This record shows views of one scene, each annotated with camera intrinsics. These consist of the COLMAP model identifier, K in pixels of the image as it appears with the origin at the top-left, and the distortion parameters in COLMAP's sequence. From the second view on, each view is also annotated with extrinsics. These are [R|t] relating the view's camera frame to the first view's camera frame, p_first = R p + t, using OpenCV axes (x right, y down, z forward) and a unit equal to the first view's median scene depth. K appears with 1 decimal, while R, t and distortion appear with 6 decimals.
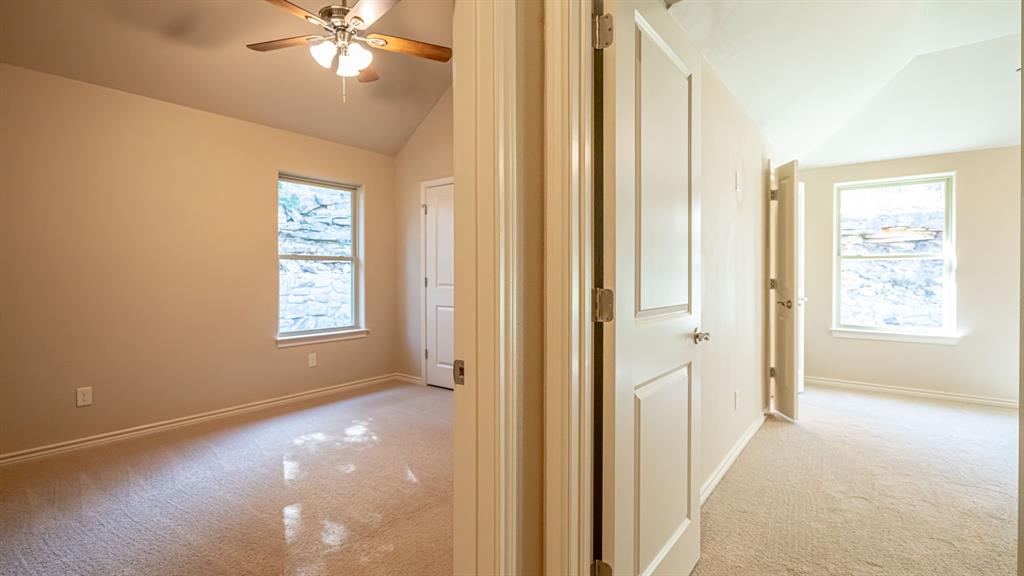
lens RADIAL K [[473.8, 0, 511.2], [0, 473.8, 278.5], [0, 0, 1]] dist [-0.002771, -0.000348]
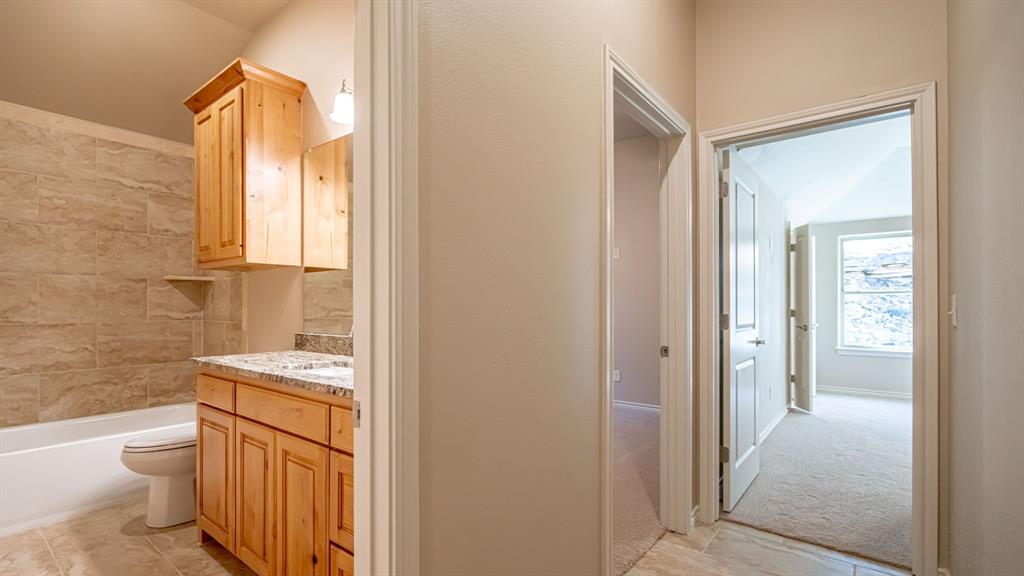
lens RADIAL K [[460.2, 0, 516.7], [0, 460.2, 305.7], [0, 0, 1]] dist [0.001748, 0.000346]
pose [[0.999905, -0.000713, -0.013760, -0.093814], [0.000597, 0.999964, -0.008418, 0.000250], [0.013765, 0.008409, 0.999870, -0.140879]]
